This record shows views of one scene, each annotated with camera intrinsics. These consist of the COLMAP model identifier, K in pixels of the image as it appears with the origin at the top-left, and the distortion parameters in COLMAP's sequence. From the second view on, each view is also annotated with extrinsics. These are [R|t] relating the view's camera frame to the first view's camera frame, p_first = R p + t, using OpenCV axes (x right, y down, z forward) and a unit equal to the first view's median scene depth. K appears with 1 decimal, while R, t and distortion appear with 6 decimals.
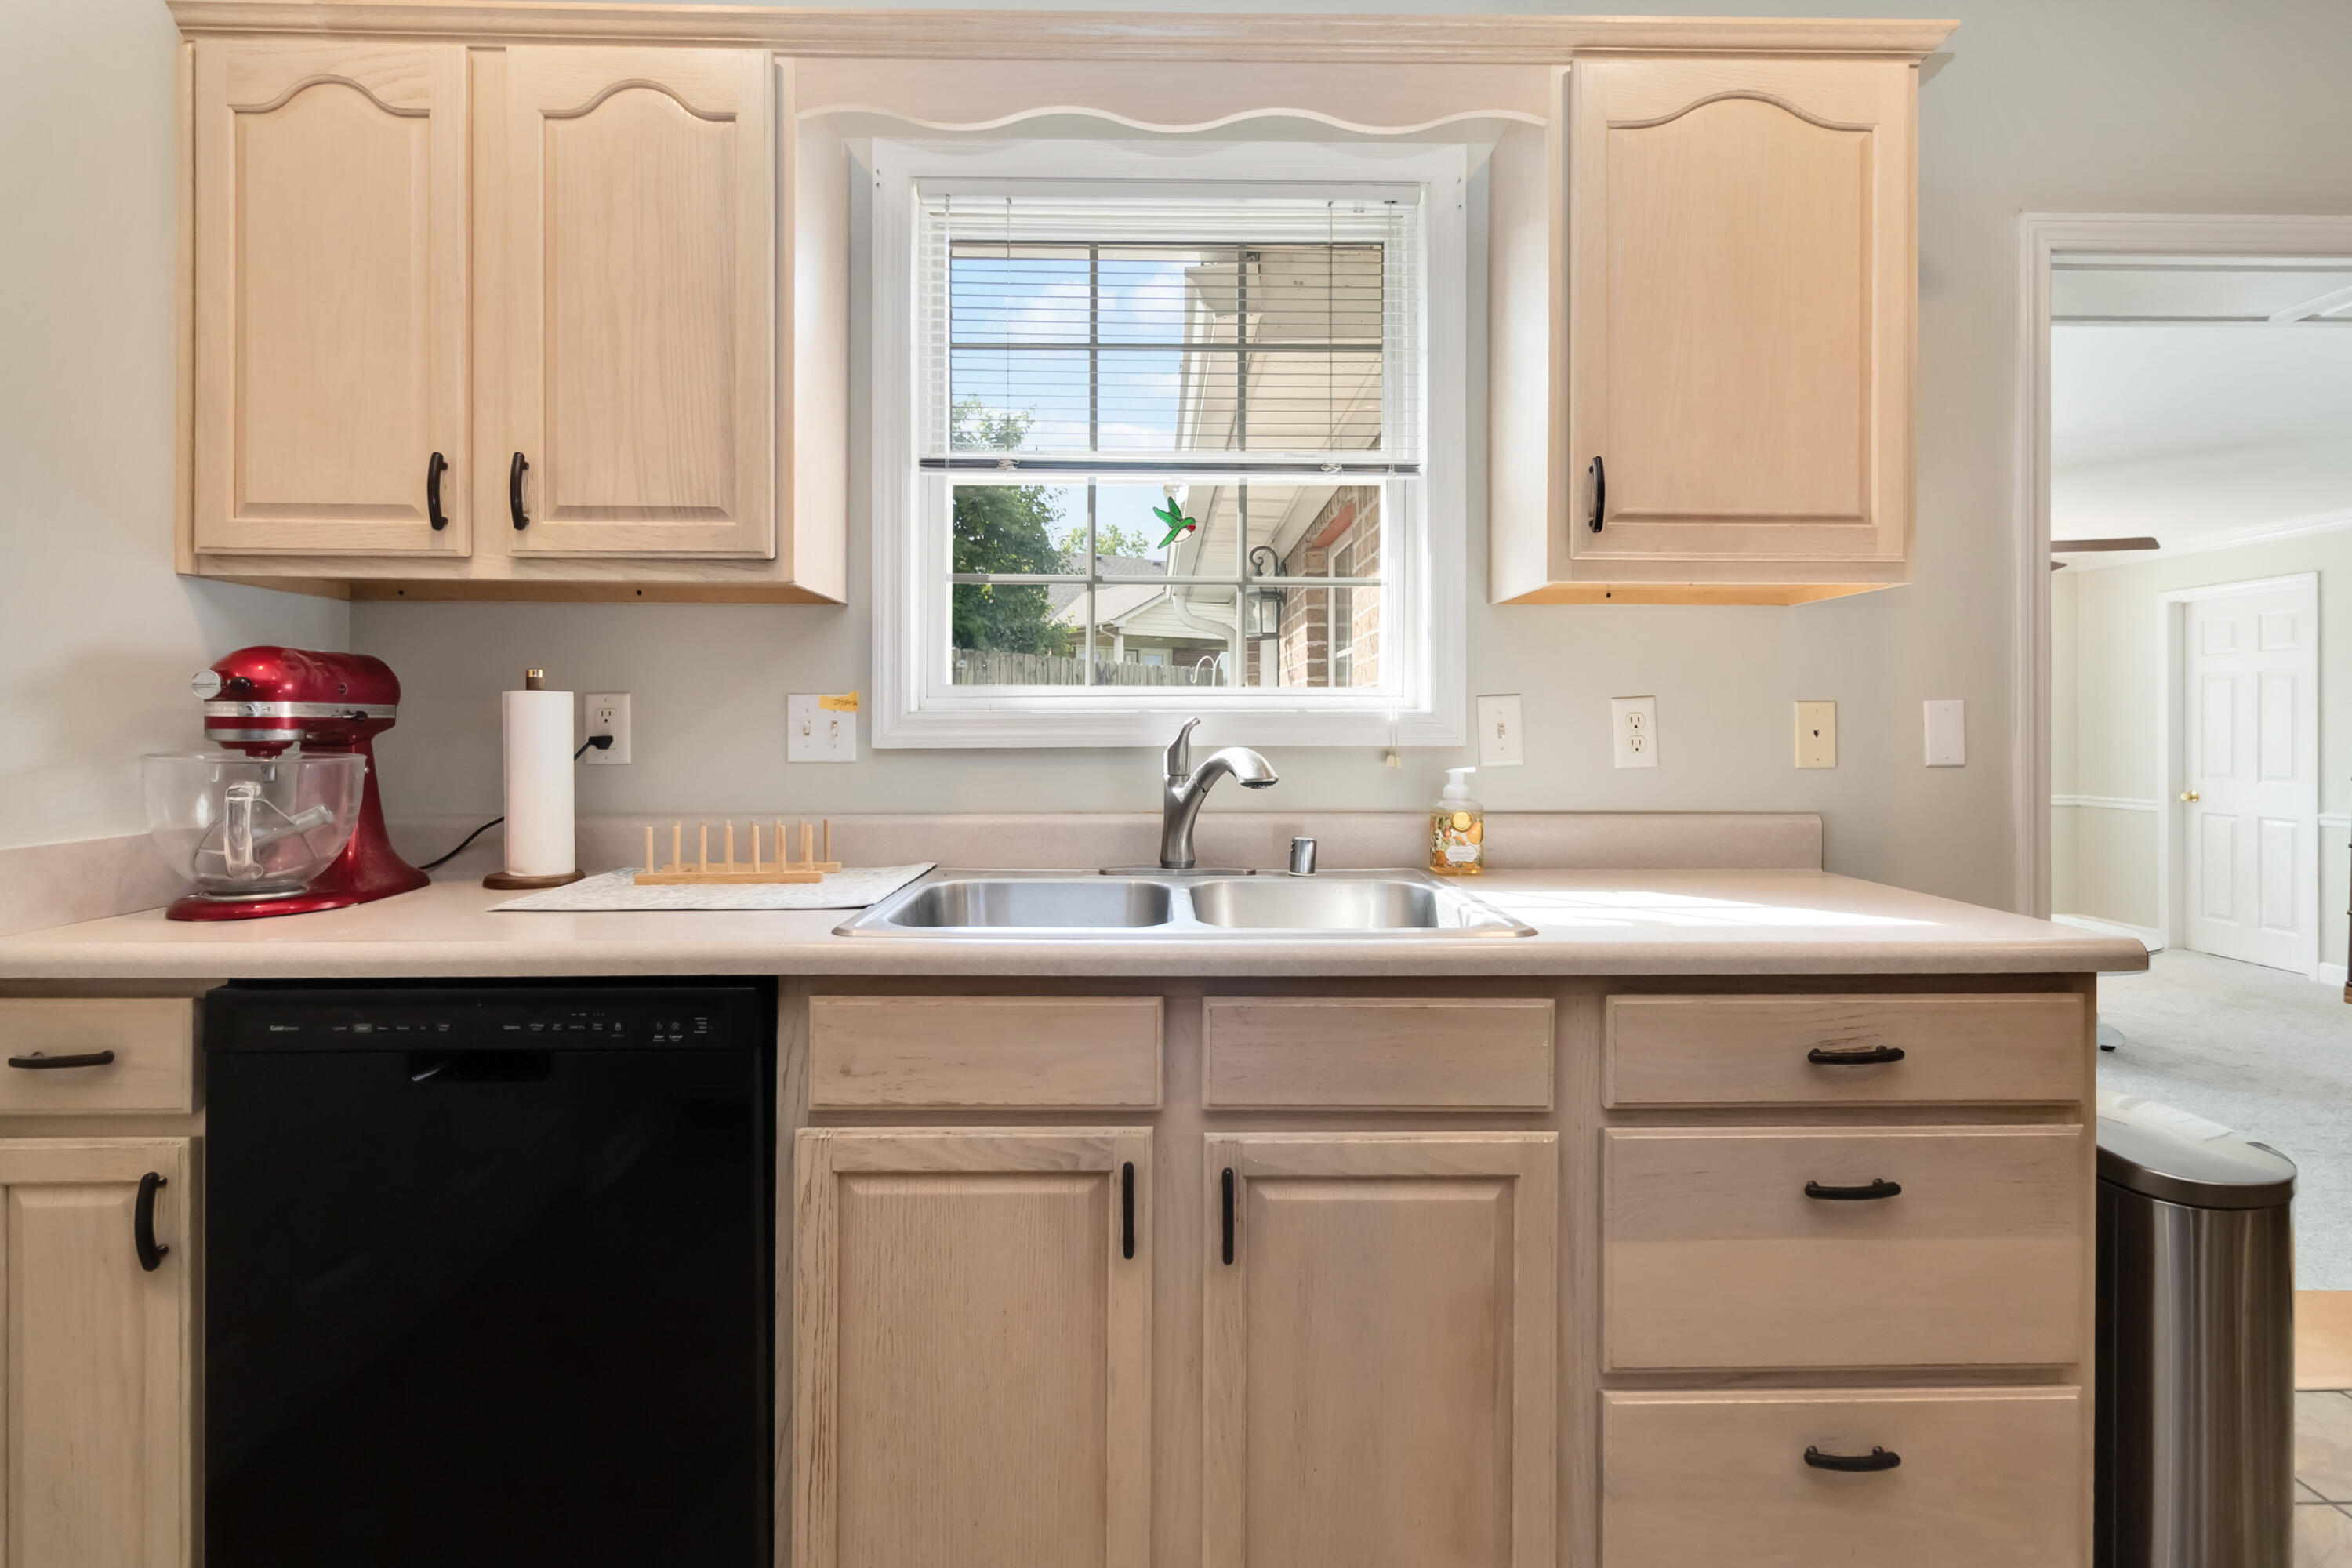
lens RADIAL K [[1094.7, 0, 1164.9], [0, 1094.7, 728.6], [0, 0, 1]] dist [0.001268, 0.000054]
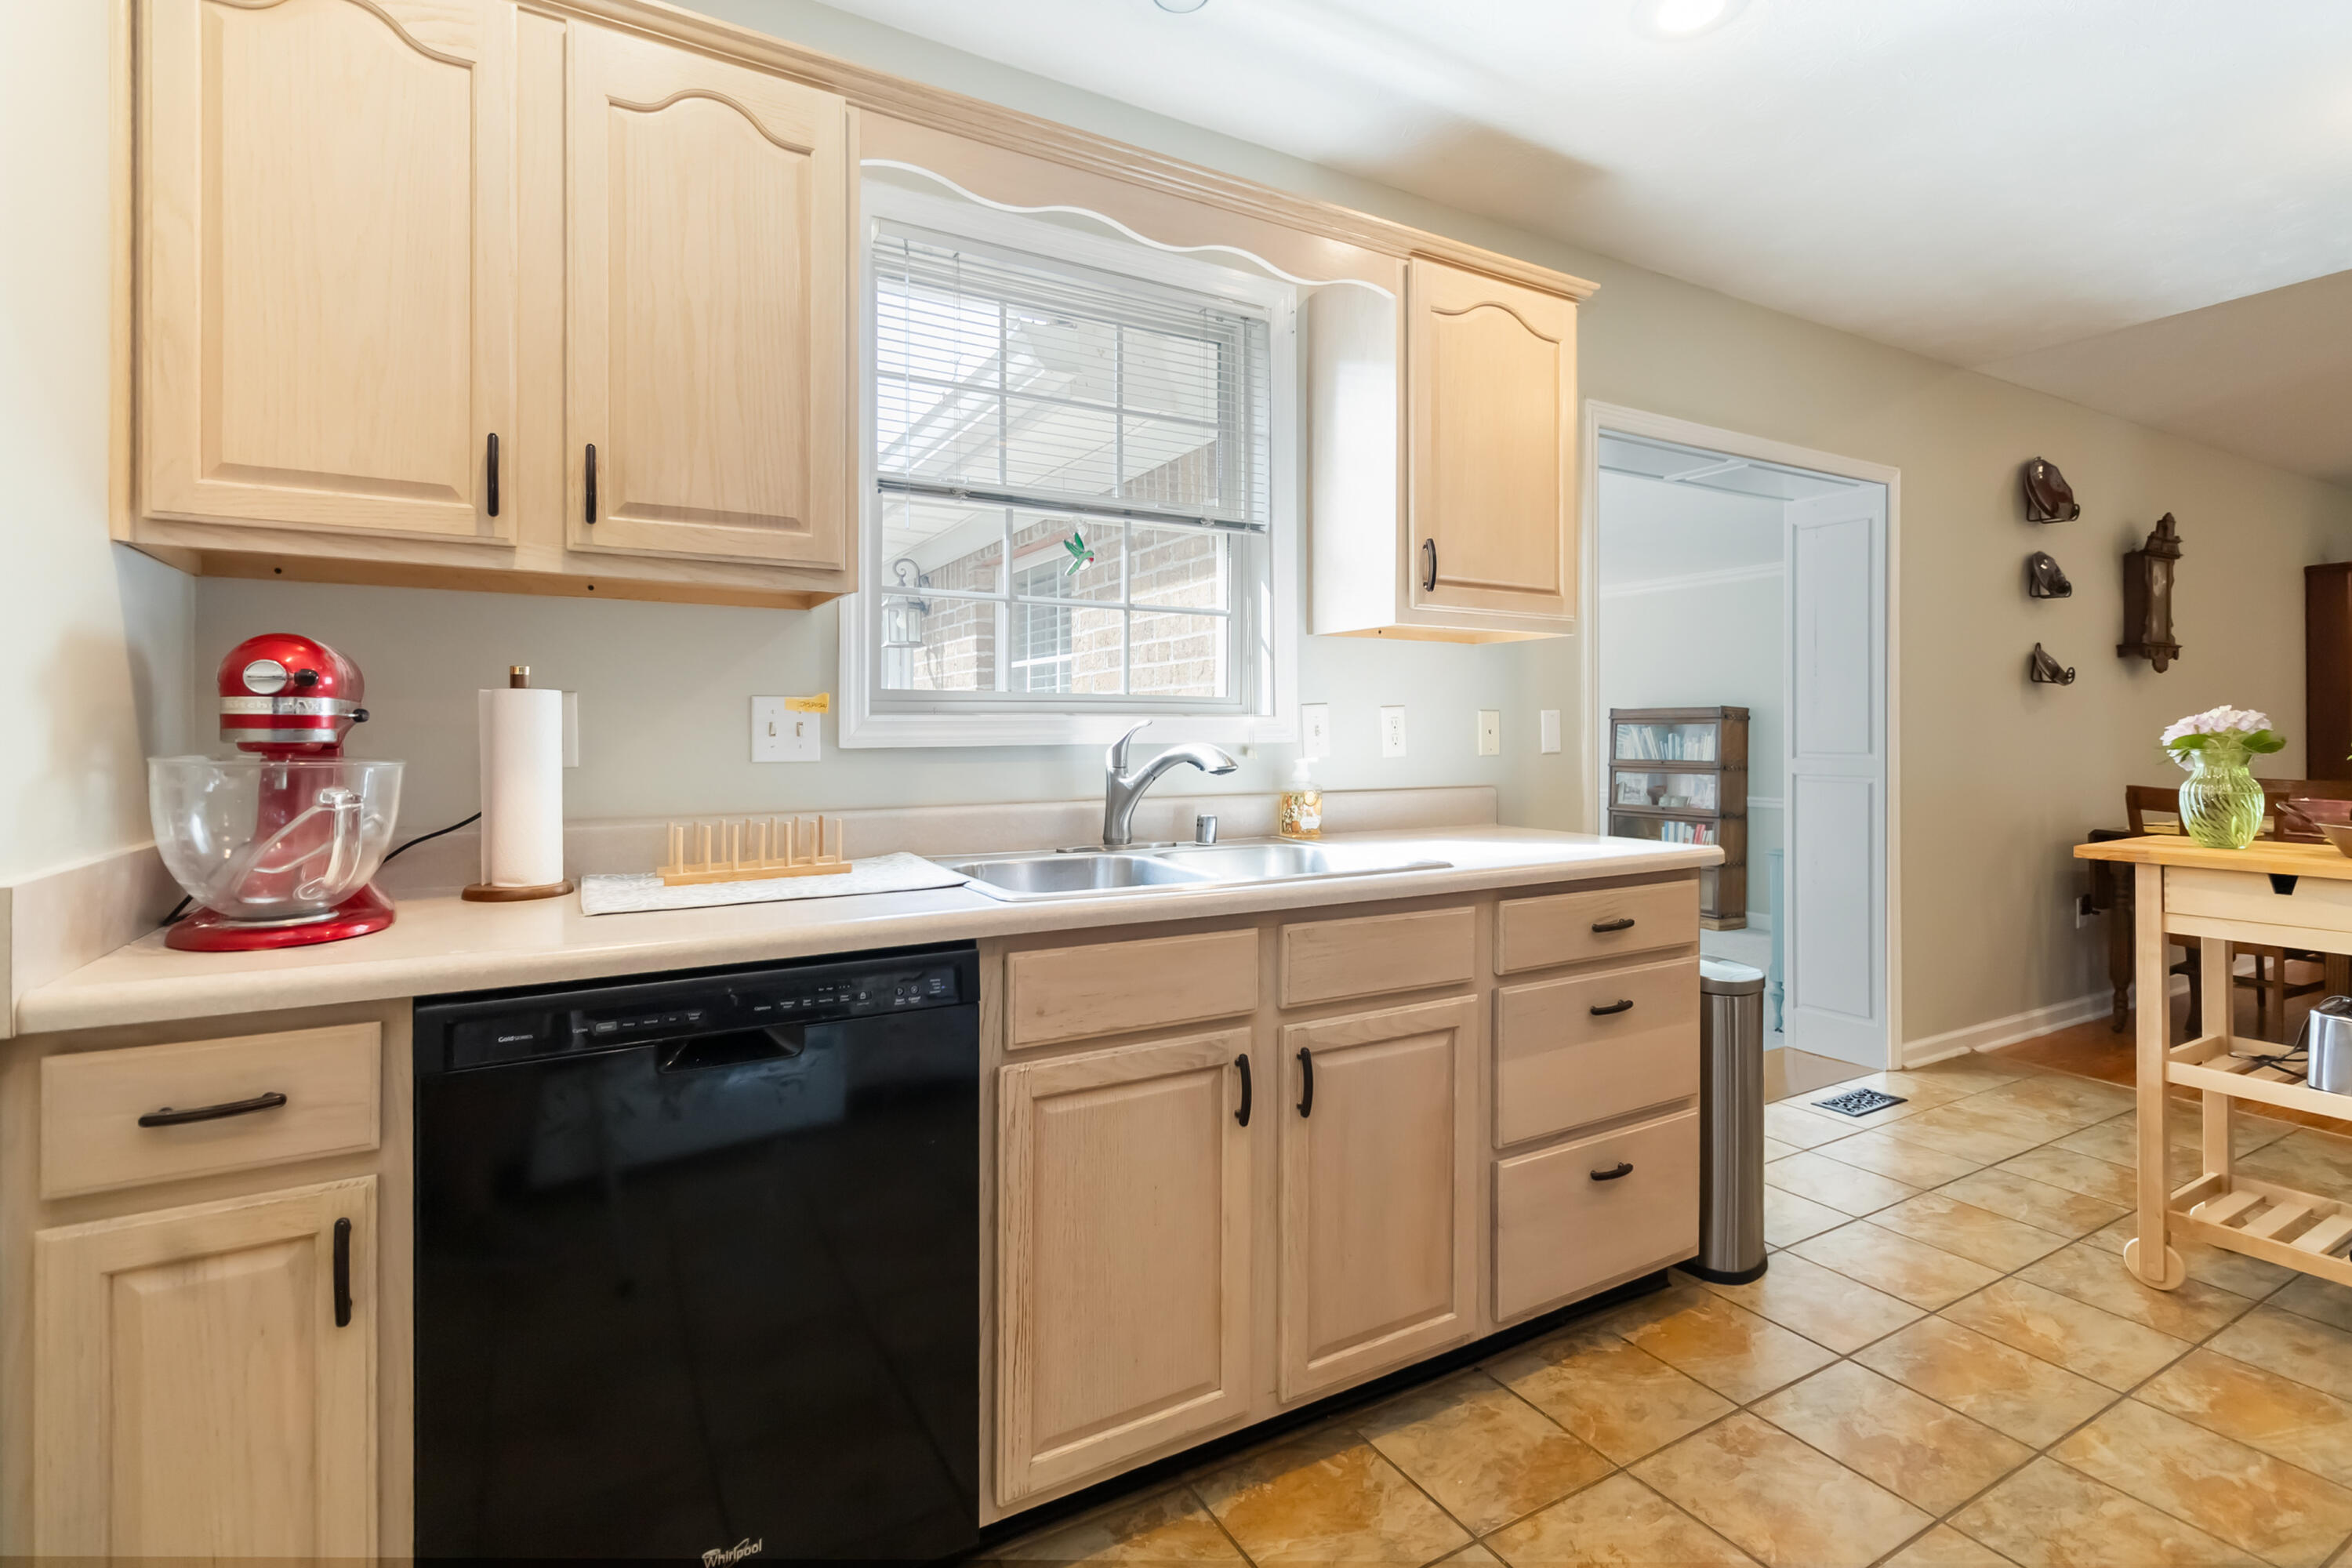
lens RADIAL K [[1094.7, 0, 1164.2], [0, 1094.7, 735.4], [0, 0, 1]] dist [0.001268, 0.000054]
pose [[0.876845, -0.004064, 0.480755, -0.630499], [0.004176, 0.999991, 0.000838, 0.007620], [-0.480754, 0.001273, 0.876854, -0.097943]]
